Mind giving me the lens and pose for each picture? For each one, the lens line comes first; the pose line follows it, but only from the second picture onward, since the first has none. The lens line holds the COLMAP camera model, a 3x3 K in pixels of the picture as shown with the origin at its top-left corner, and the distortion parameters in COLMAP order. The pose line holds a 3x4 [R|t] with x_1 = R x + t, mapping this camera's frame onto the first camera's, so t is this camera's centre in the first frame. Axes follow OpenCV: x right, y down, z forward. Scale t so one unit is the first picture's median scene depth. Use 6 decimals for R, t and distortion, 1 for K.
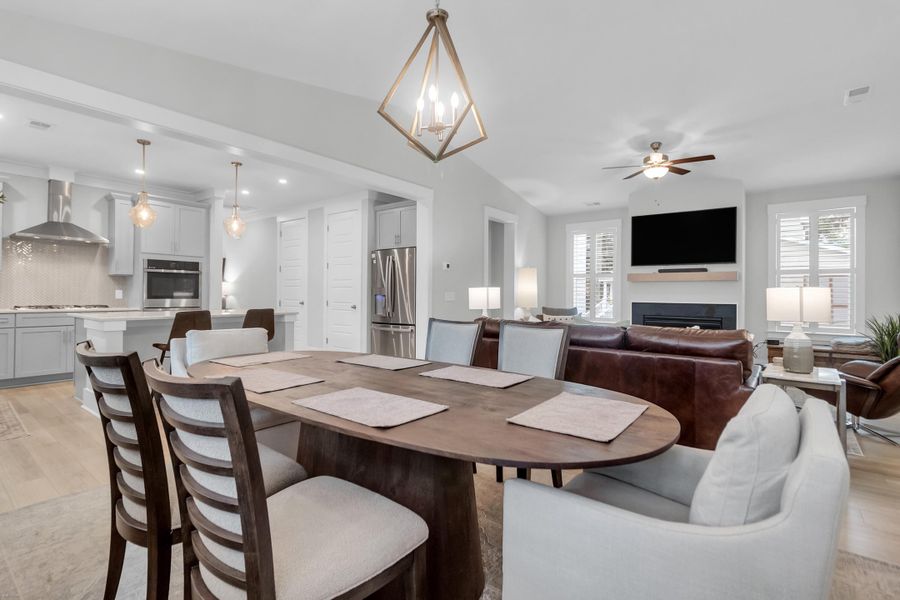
lens RADIAL K [[424.5, 0, 446.8], [0, 424.5, 295.8], [0, 0, 1]] dist [0.001702, 0.000373]
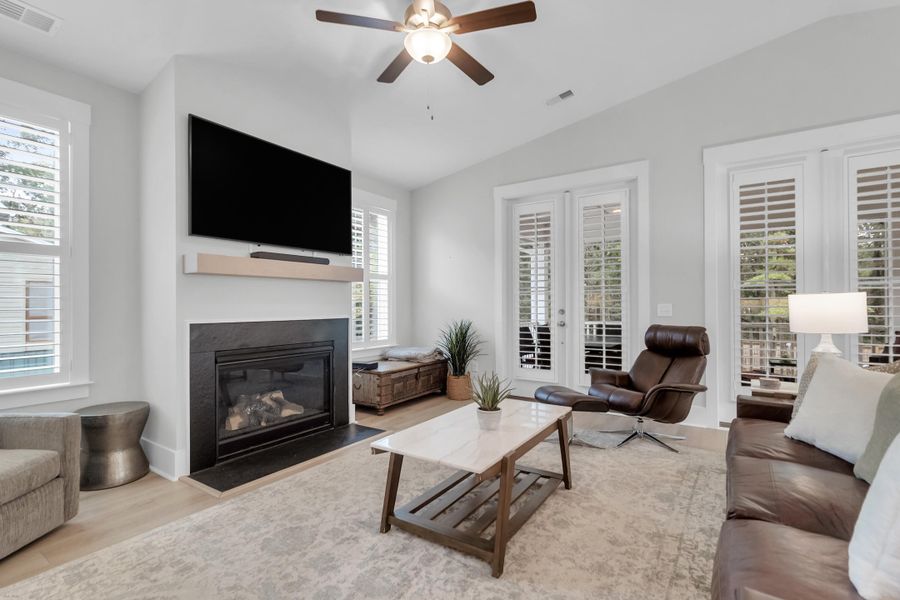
lens RADIAL K [[420.3, 0, 448.5], [0, 420.3, 303.7], [0, 0, 1]] dist [0.000295, -0.000290]
pose [[-0.078979, -0.006817, 0.996853, 0.016629], [0.010259, 0.999918, 0.007651, -0.005845], [-0.996823, 0.010831, -0.078903, 0.901965]]
